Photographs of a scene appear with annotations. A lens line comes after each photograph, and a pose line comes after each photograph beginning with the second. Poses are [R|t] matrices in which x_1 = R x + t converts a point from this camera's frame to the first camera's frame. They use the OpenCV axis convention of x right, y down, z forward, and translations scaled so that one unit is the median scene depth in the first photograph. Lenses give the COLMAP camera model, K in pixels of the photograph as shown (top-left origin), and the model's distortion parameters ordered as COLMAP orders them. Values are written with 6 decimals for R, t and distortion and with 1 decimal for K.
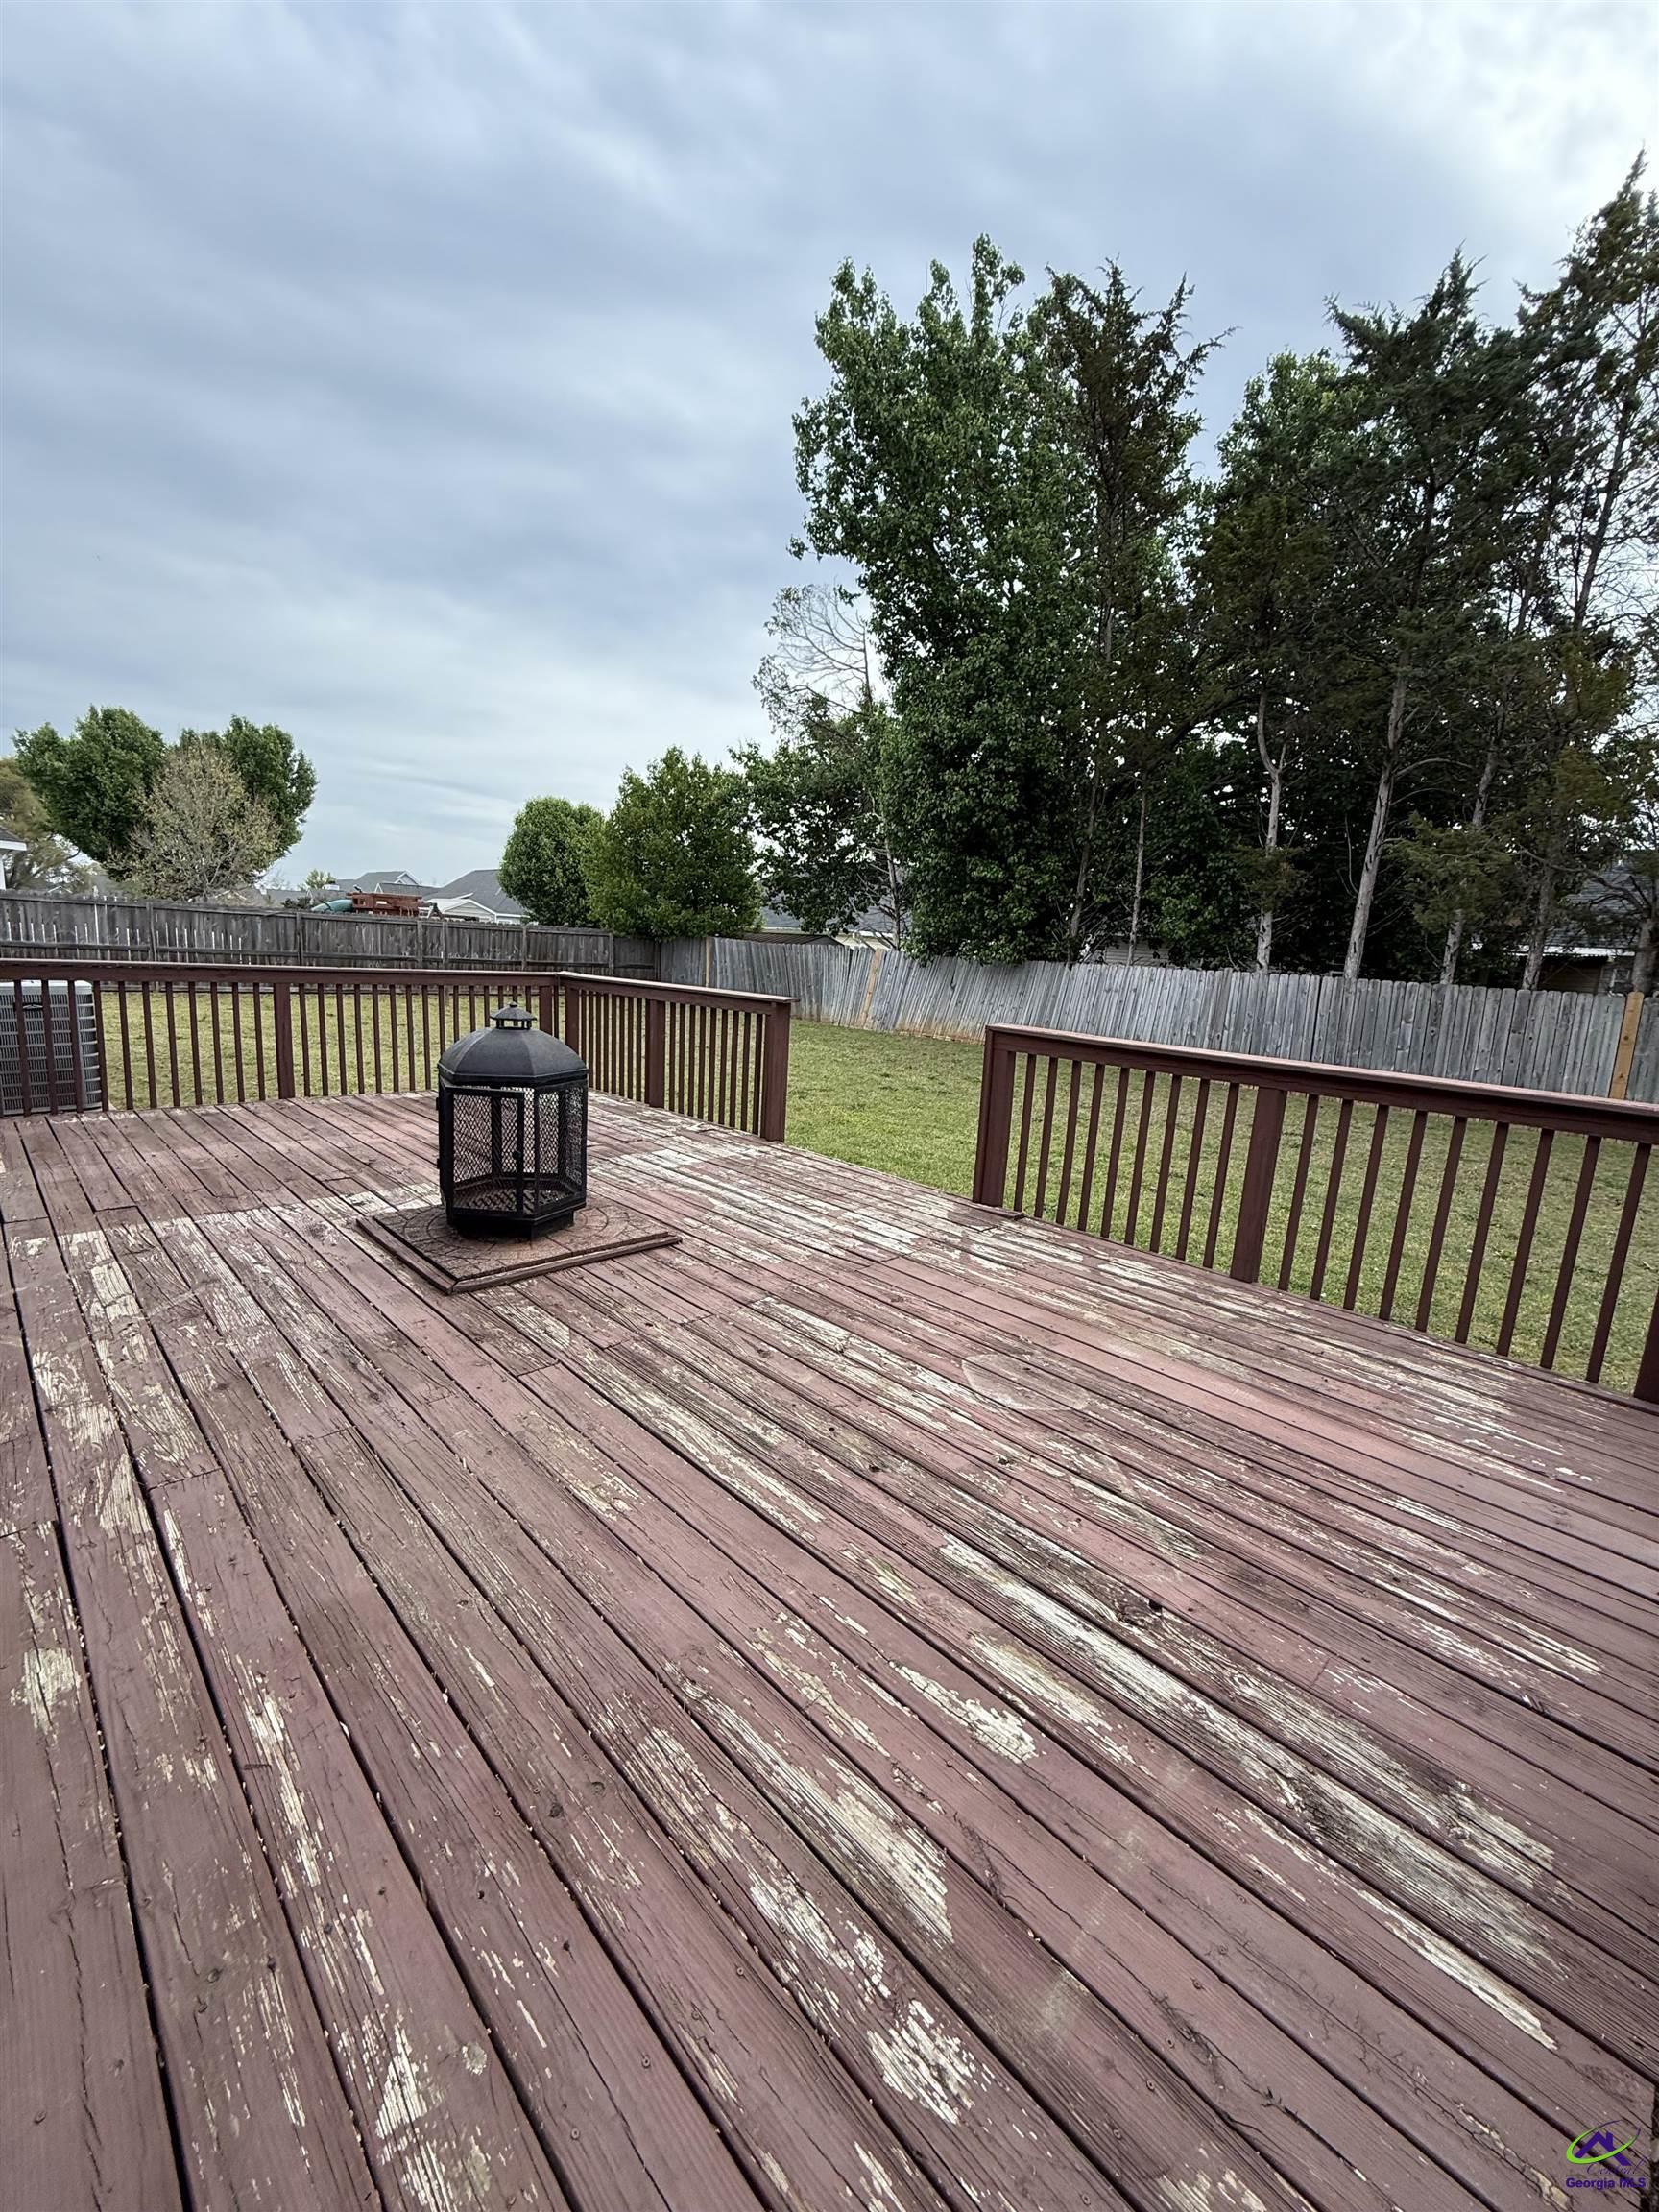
lens RADIAL K [[880.2, 0, 826.9], [0, 880.2, 1105.1], [0, 0, 1]] dist [-0.004342, -0.000121]
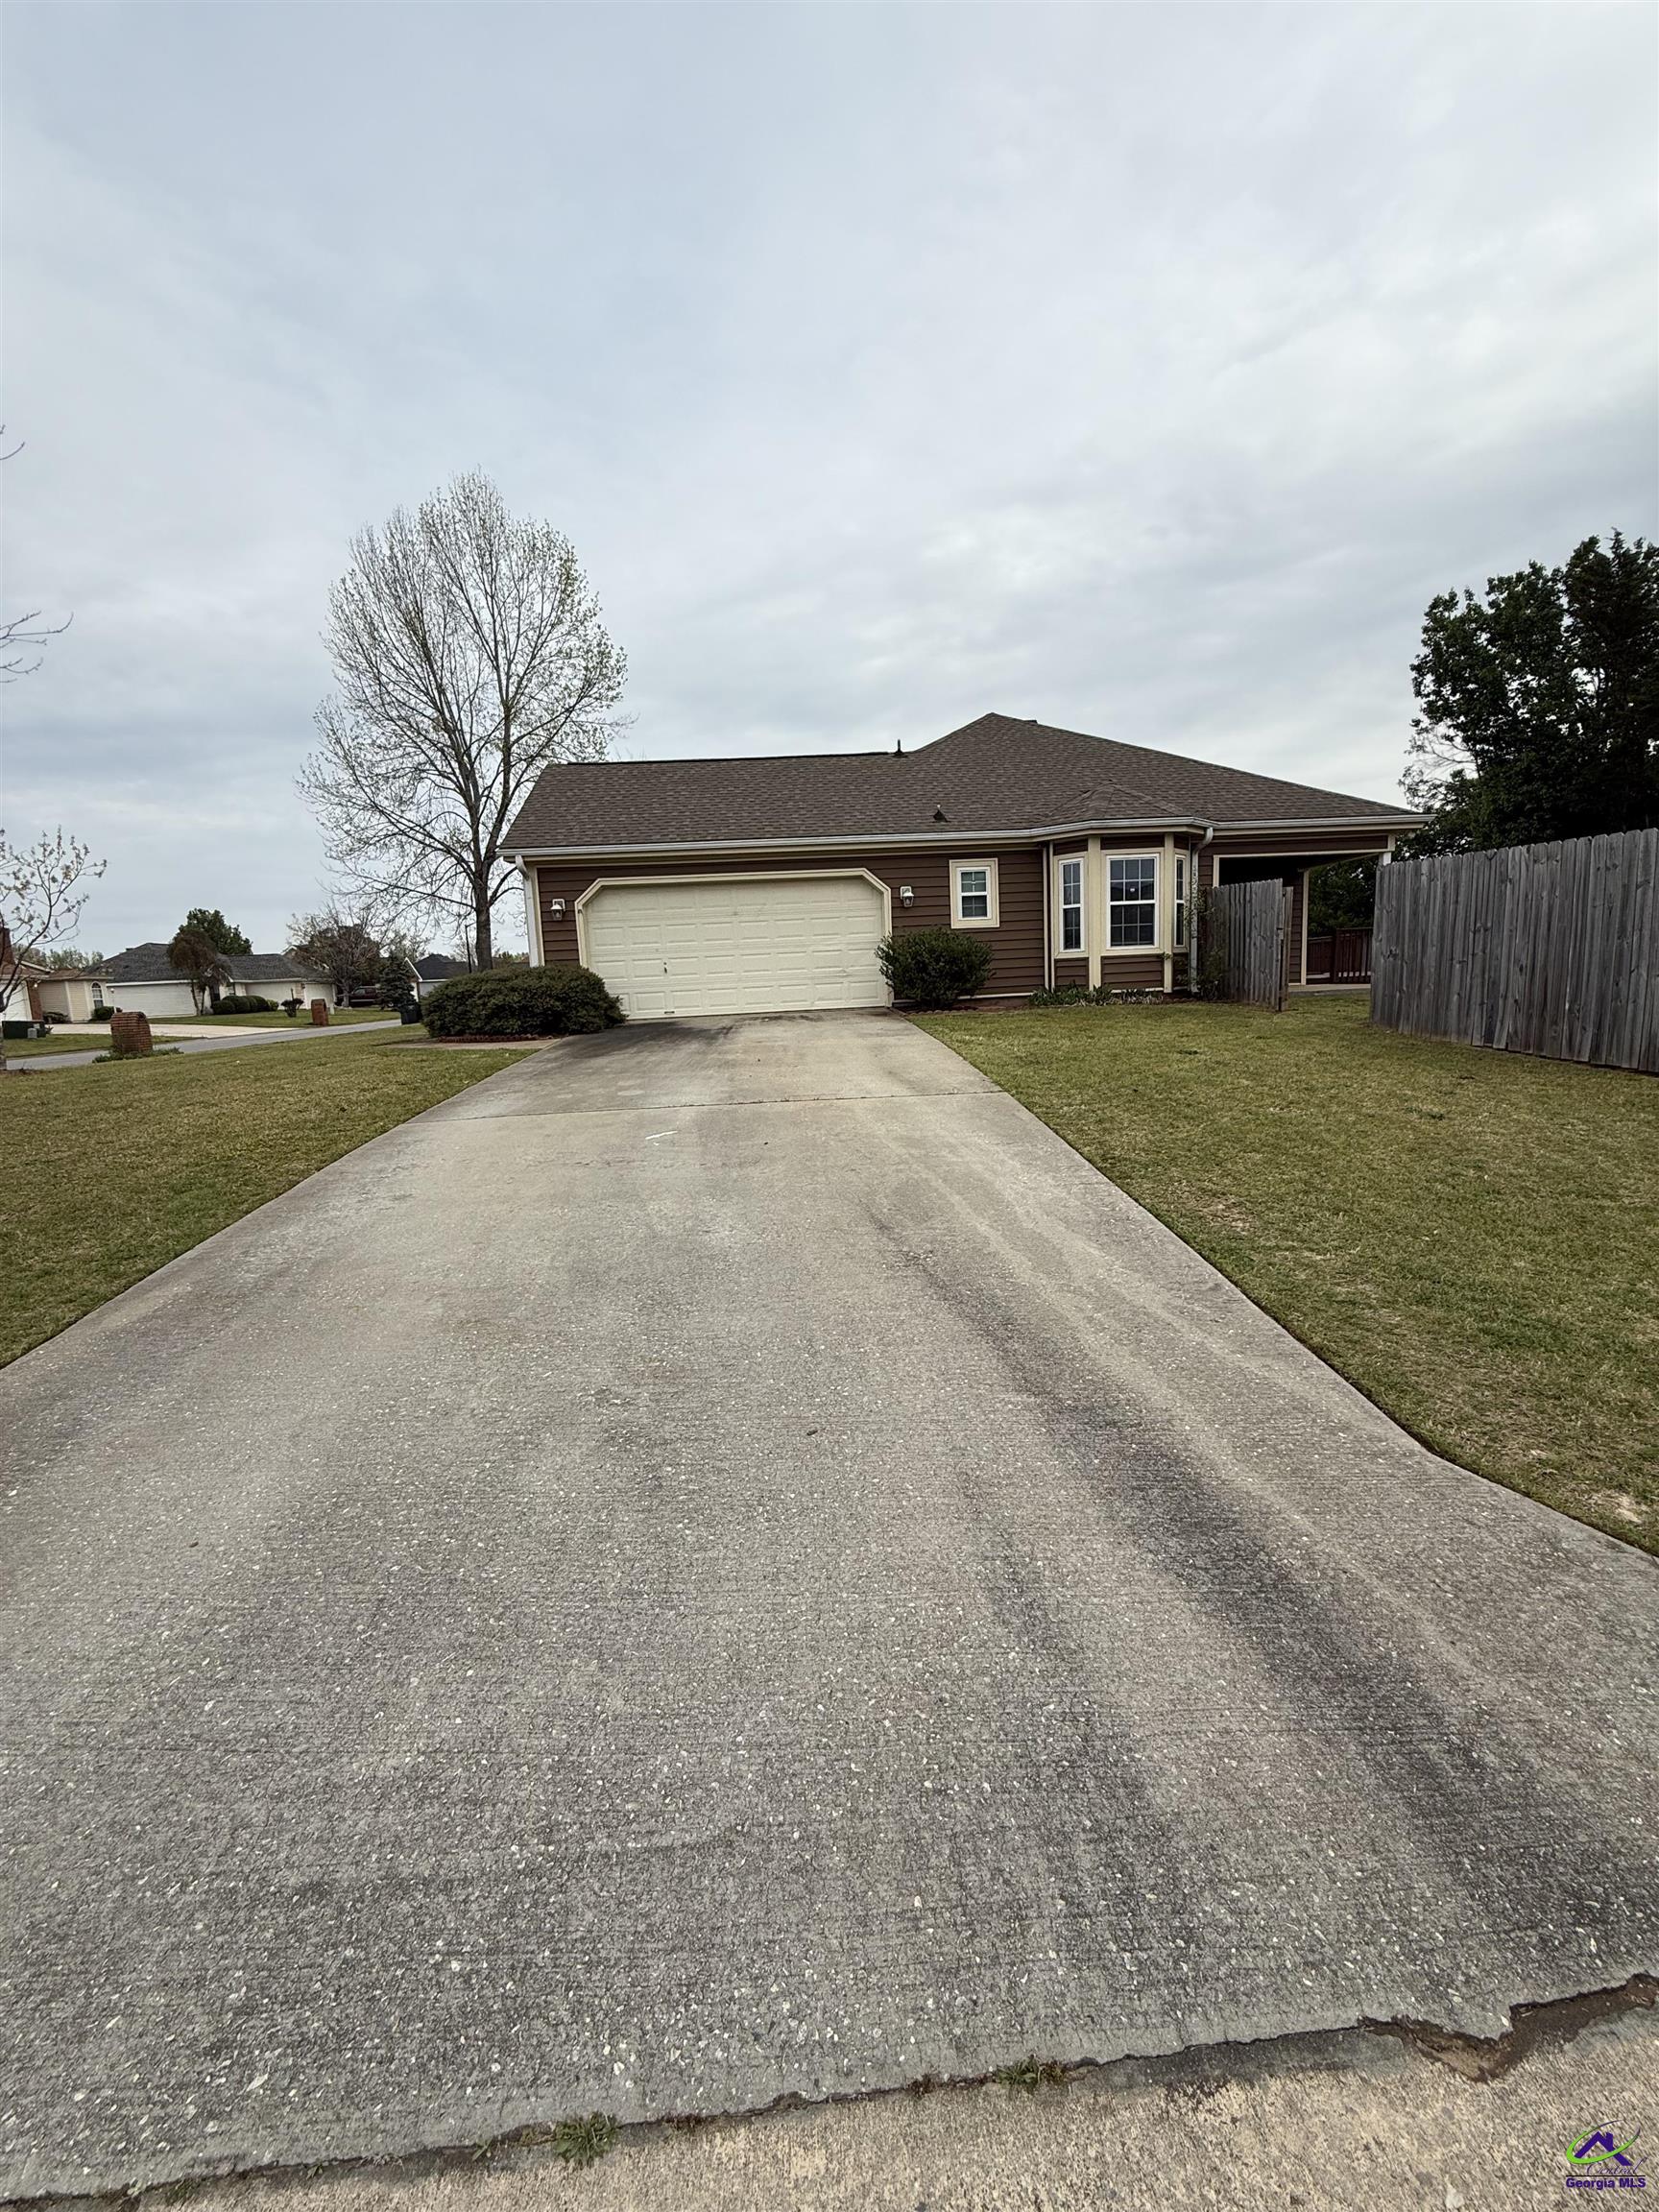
lens RADIAL K [[880.2, 0, 830.9], [0, 880.2, 1108.9], [0, 0, 1]] dist [-0.004342, -0.000121]
pose [[0.741714, 0.005731, -0.670692, 0.321392], [-0.031534, 0.999156, -0.026335, 0.312870], [0.669975, 0.040683, 0.741268, -1.295361]]
